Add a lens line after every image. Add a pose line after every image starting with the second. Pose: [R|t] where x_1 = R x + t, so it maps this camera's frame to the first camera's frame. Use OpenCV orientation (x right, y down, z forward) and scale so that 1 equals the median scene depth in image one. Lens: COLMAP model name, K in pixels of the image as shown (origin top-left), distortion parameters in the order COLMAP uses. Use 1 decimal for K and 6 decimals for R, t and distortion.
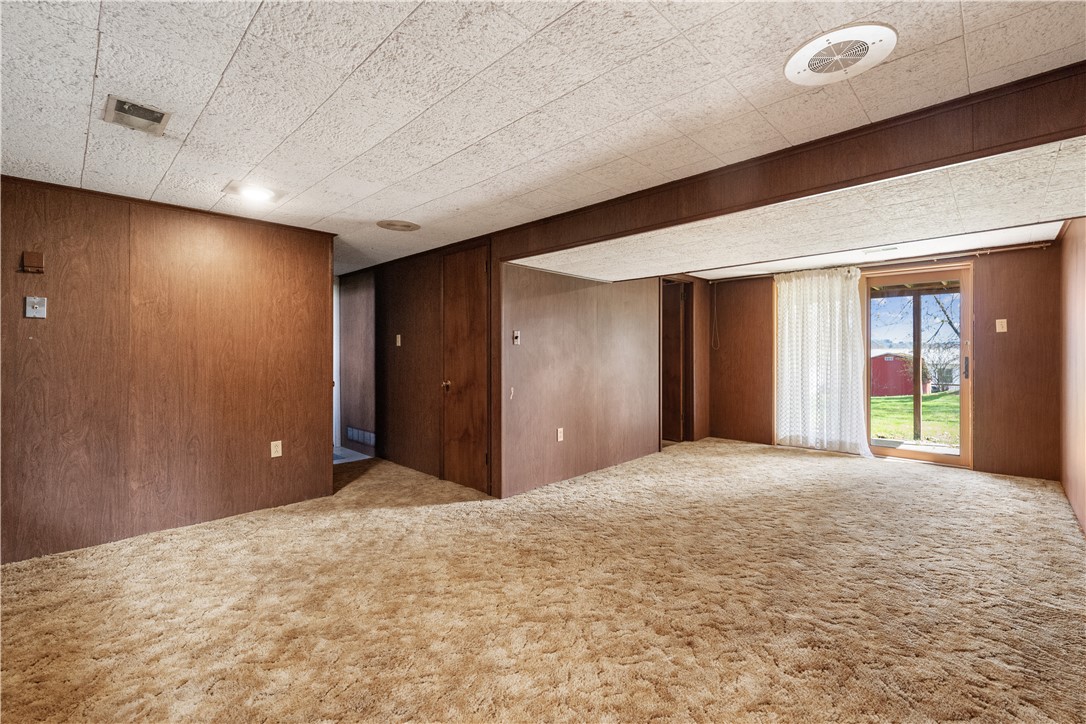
lens RADIAL K [[466.9, 0, 546.4], [0, 466.9, 357.9], [0, 0, 1]] dist [0.000579, 0.000027]
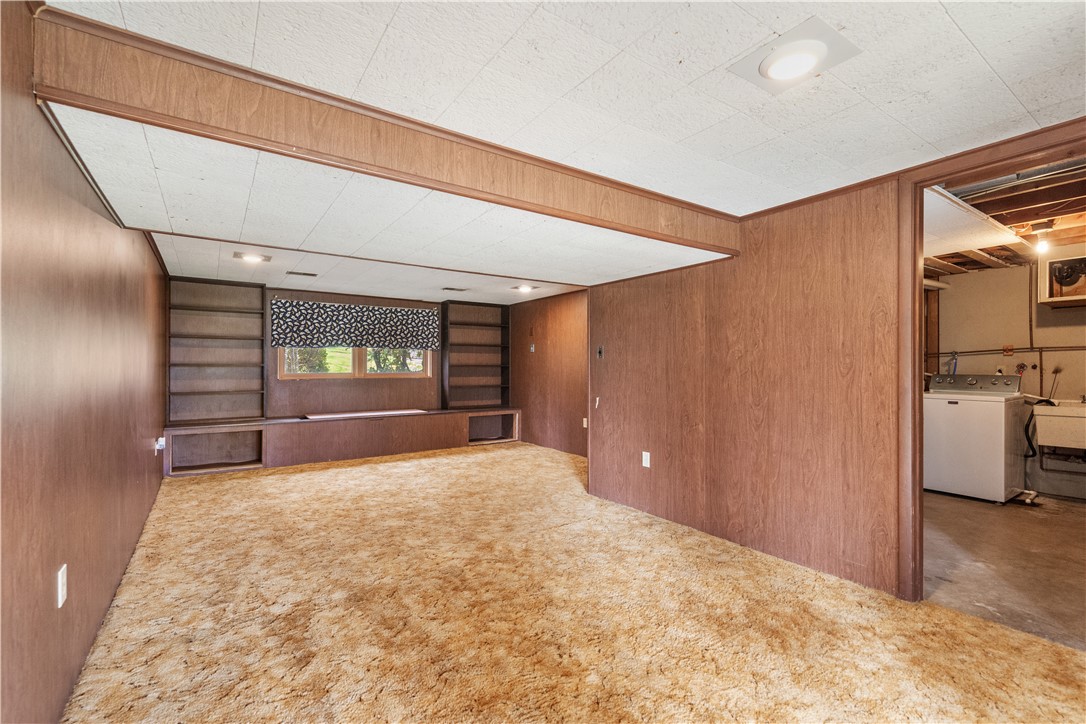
lens RADIAL K [[476.7, 0, 543.0], [0, 476.7, 362.0], [0, 0, 1]] dist [0.000213, 0.000006]
pose [[-0.194849, -0.005343, -0.980819, 1.264167], [-0.004576, 0.999979, -0.004538, -0.018388], [0.980823, 0.003604, -0.194869, 1.305946]]
